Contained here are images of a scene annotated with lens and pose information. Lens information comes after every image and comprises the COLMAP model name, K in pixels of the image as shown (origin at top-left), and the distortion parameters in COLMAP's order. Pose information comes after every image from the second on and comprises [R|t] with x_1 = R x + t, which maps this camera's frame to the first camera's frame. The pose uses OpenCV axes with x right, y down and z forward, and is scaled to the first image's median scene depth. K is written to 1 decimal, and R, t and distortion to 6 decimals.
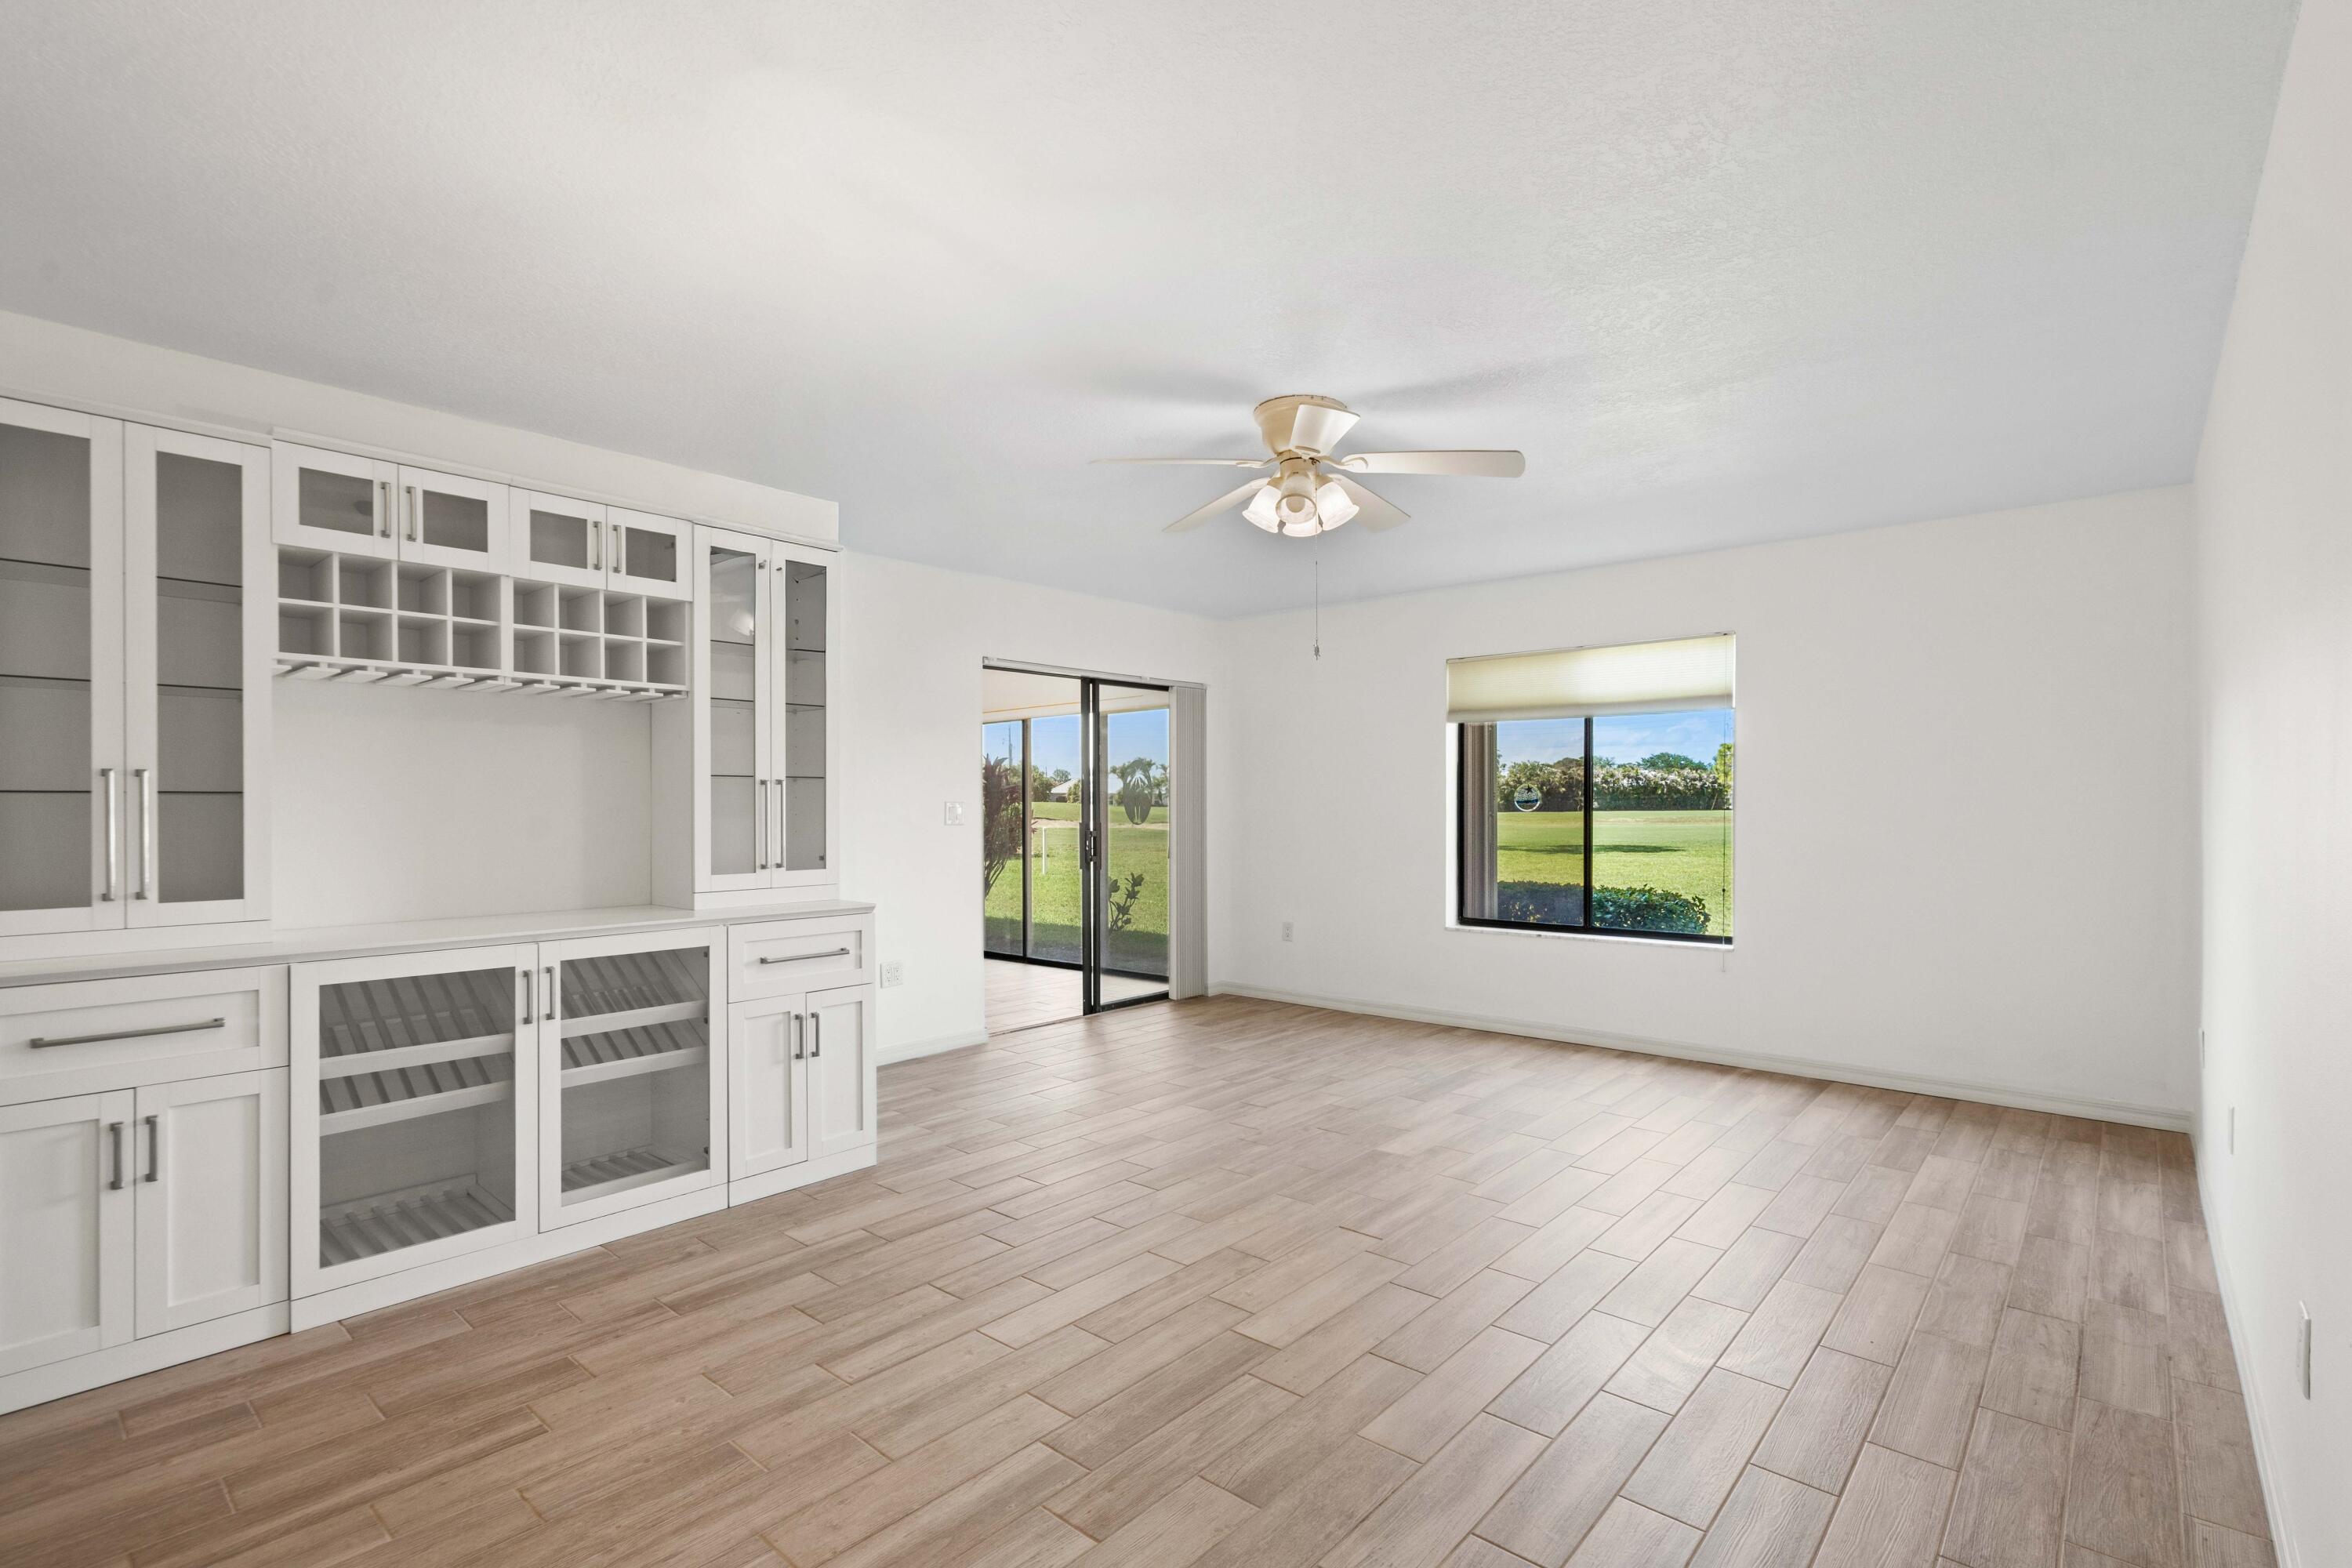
lens RADIAL K [[1095.4, 0, 1172.9], [0, 1095.4, 808.7], [0, 0, 1]] dist [-0.001148, 0.000126]
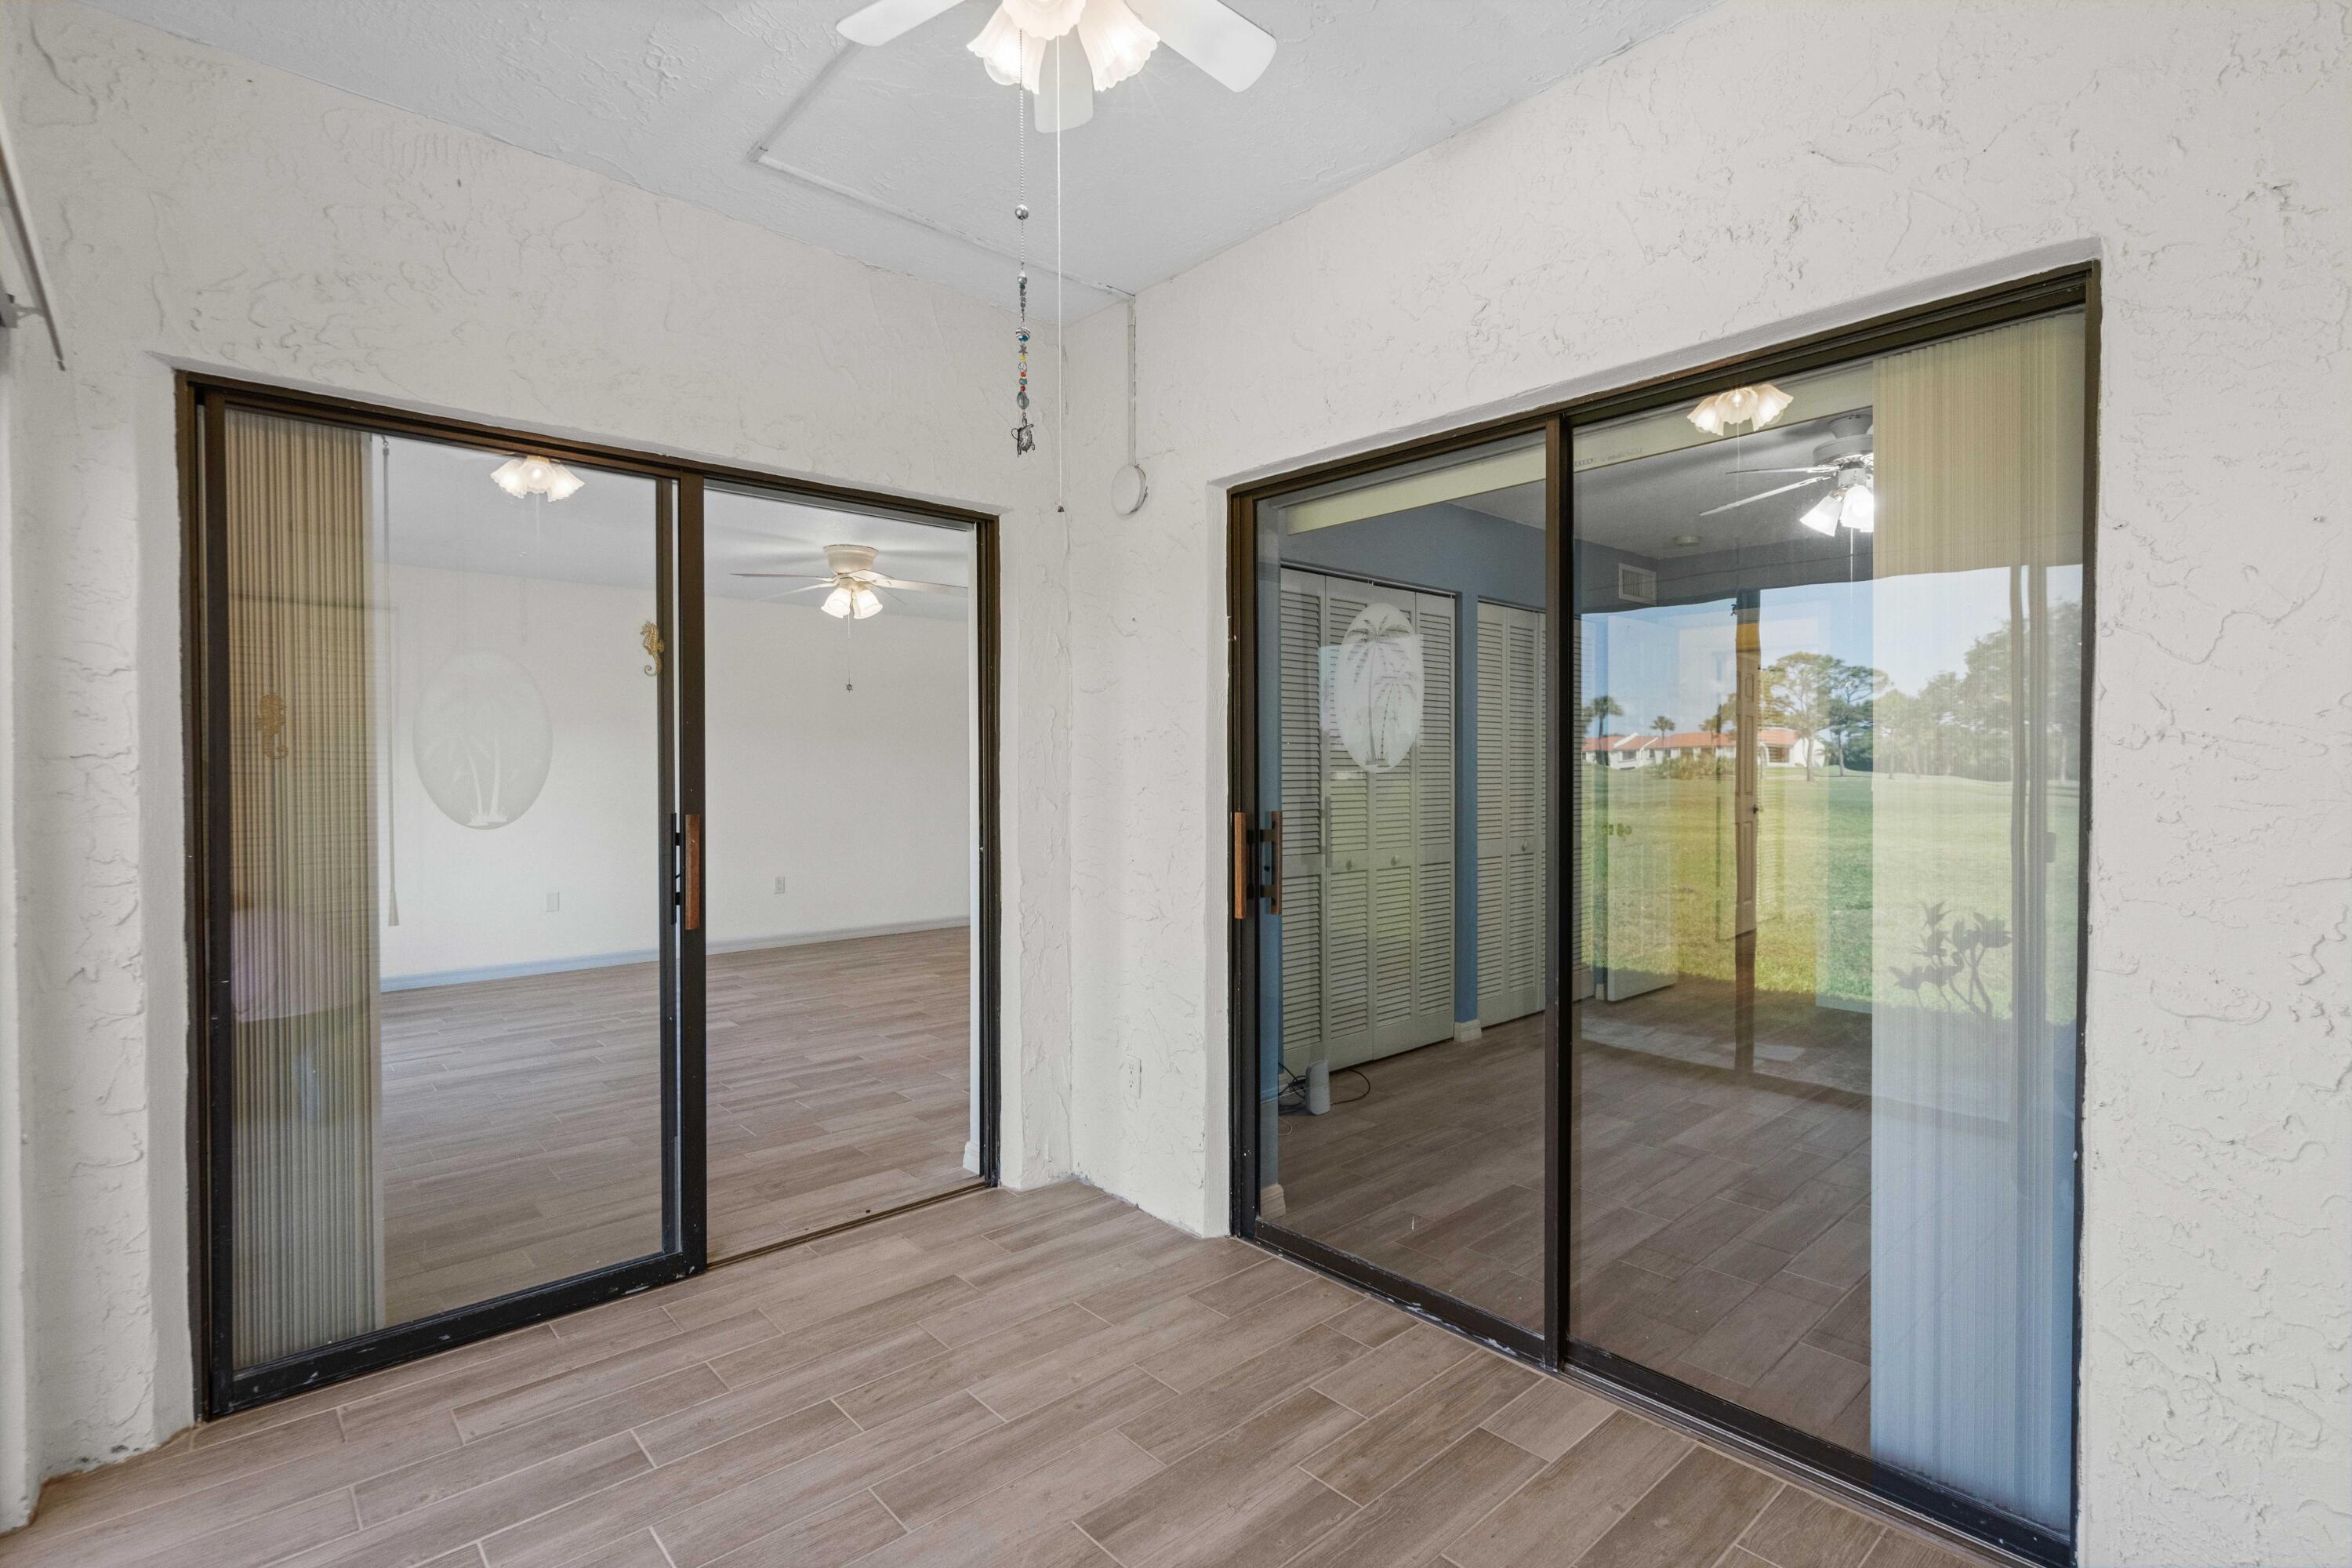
lens RADIAL K [[1098.4, 0, 1178.3], [0, 1098.4, 787.6], [0, 0, 1]] dist [-0.001479, -0.000385]
pose [[-0.994364, 0.005458, 0.105878, -0.553165], [0.007611, 0.999772, 0.019939, -0.007929], [-0.105745, 0.020633, -0.994179, 2.505906]]
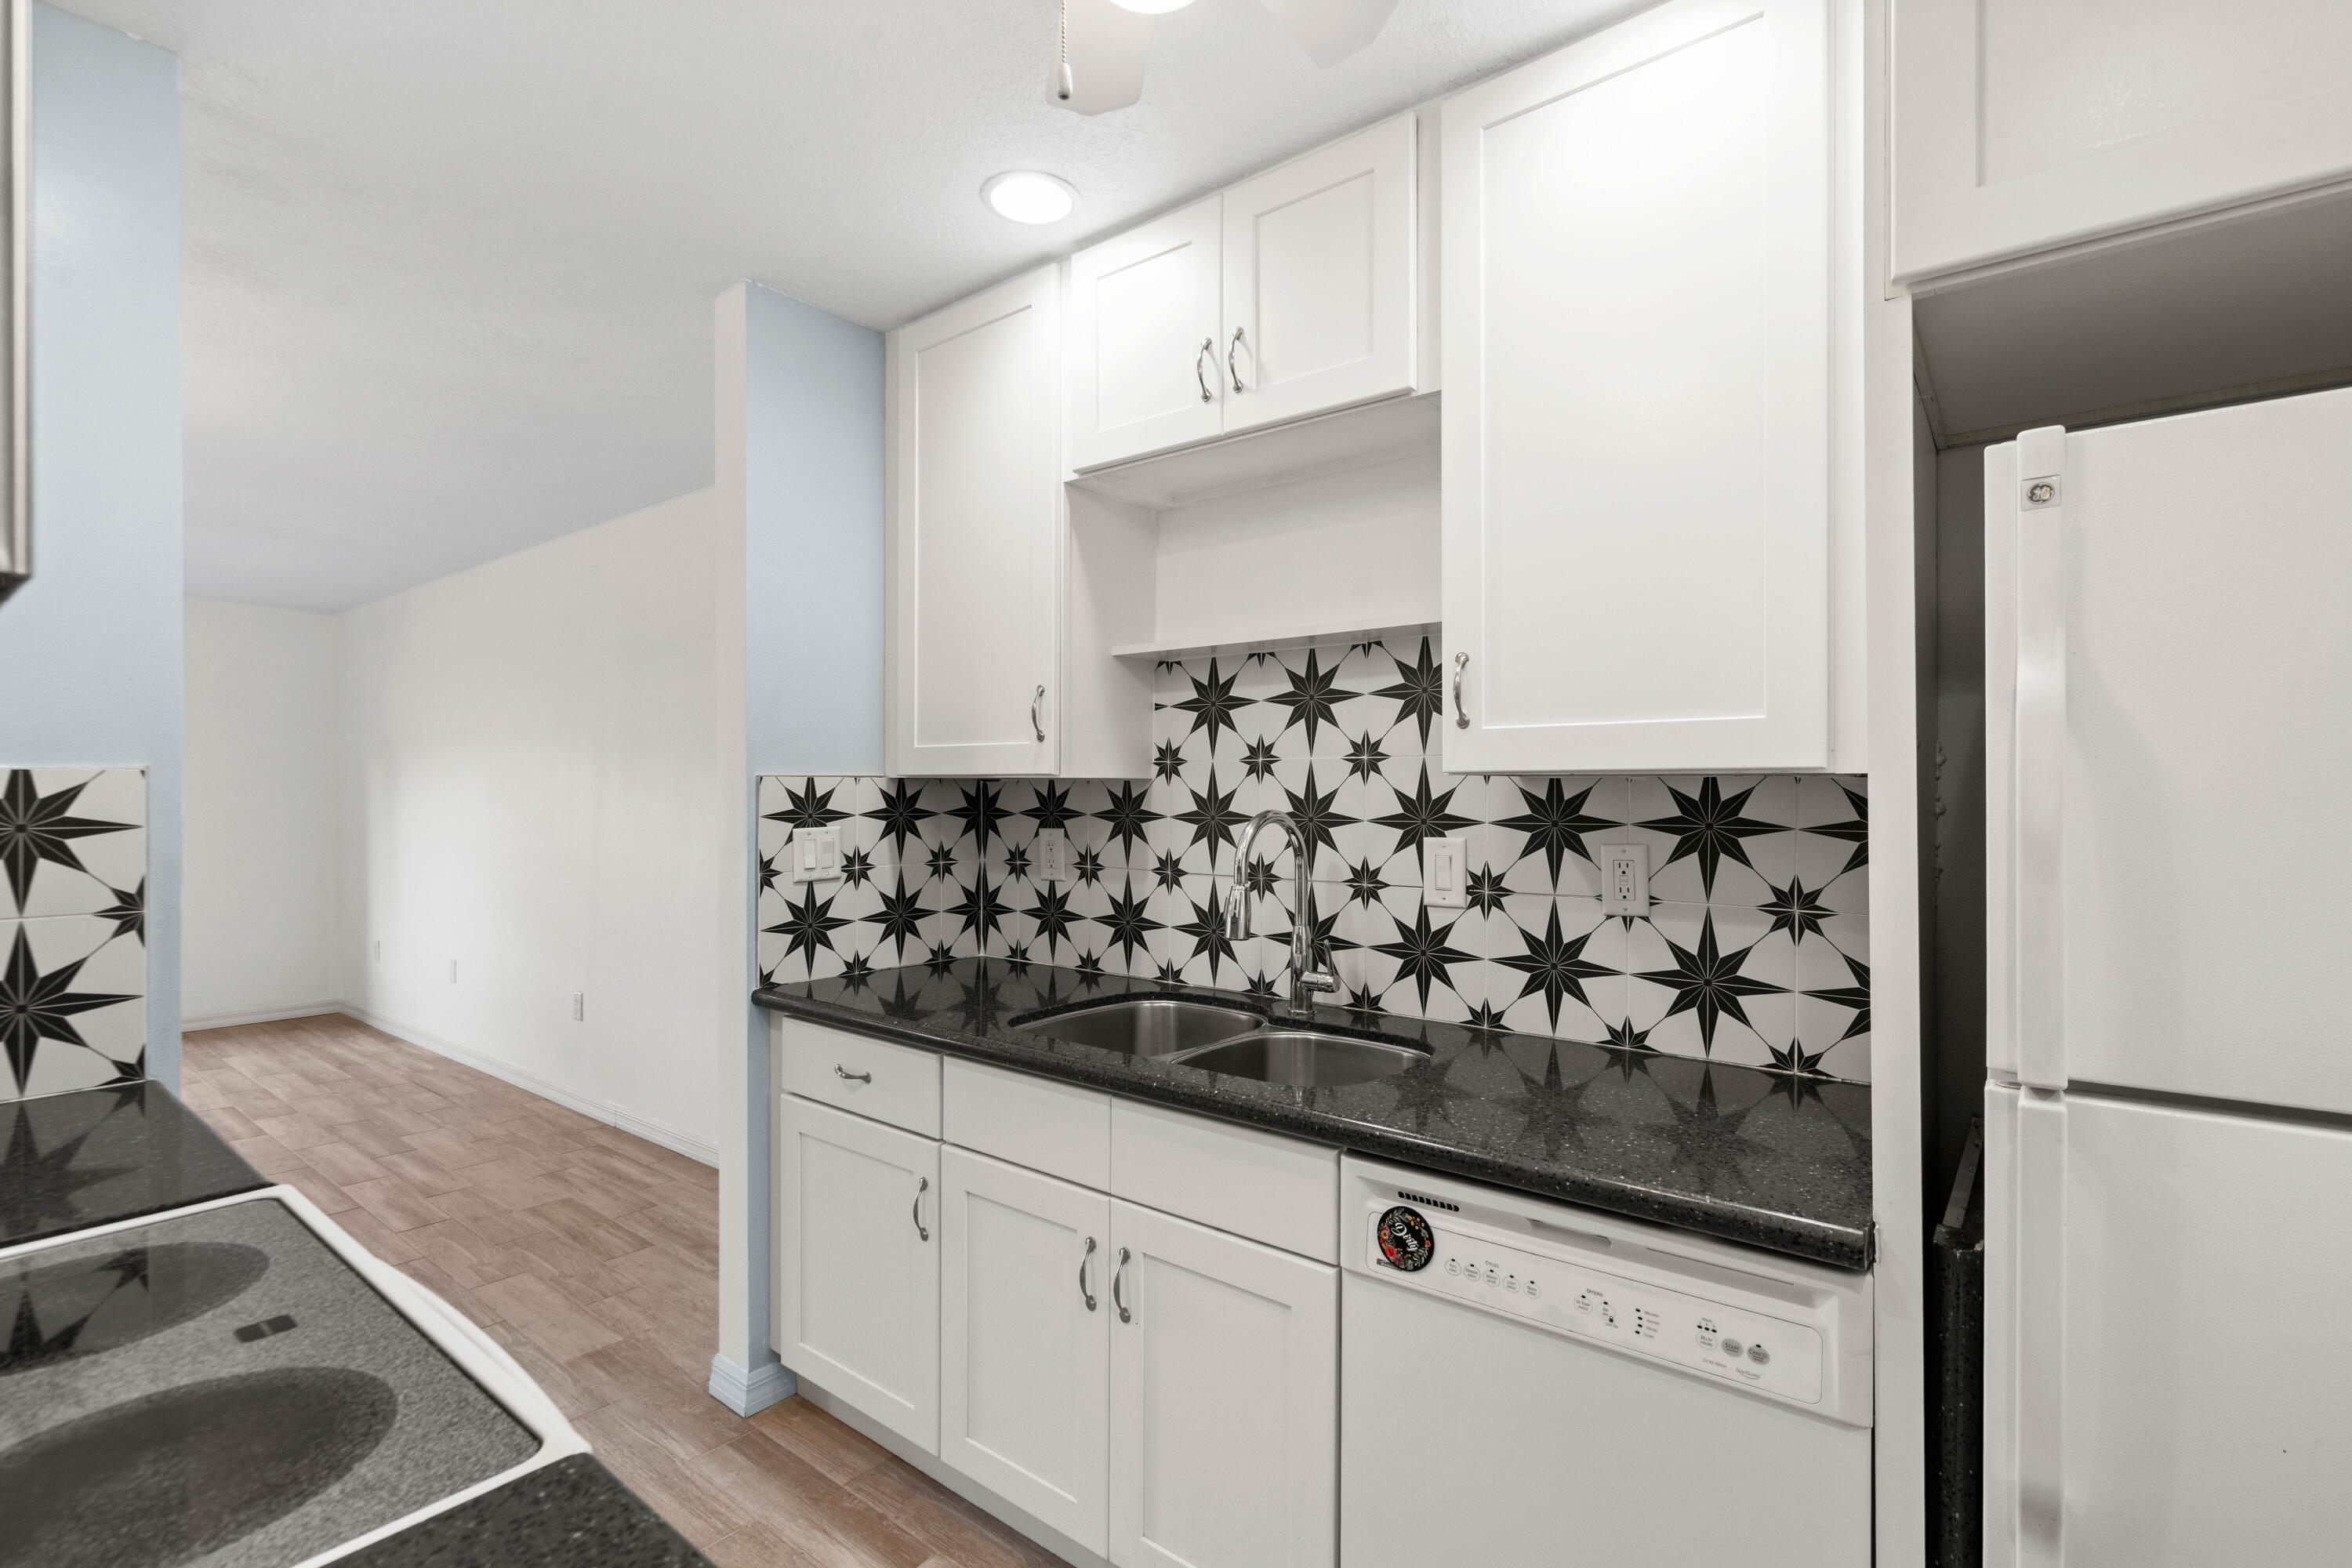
lens RADIAL K [[1072.1, 0, 1176.9], [0, 1072.1, 794.0], [0, 0, 1]] dist [0.008113, -0.003658]
pose [[-0.047651, 0.001749, 0.998863, -0.830185], [0.004760, 0.999988, -0.001524, -0.024144], [-0.998853, 0.004682, -0.047658, -0.197059]]
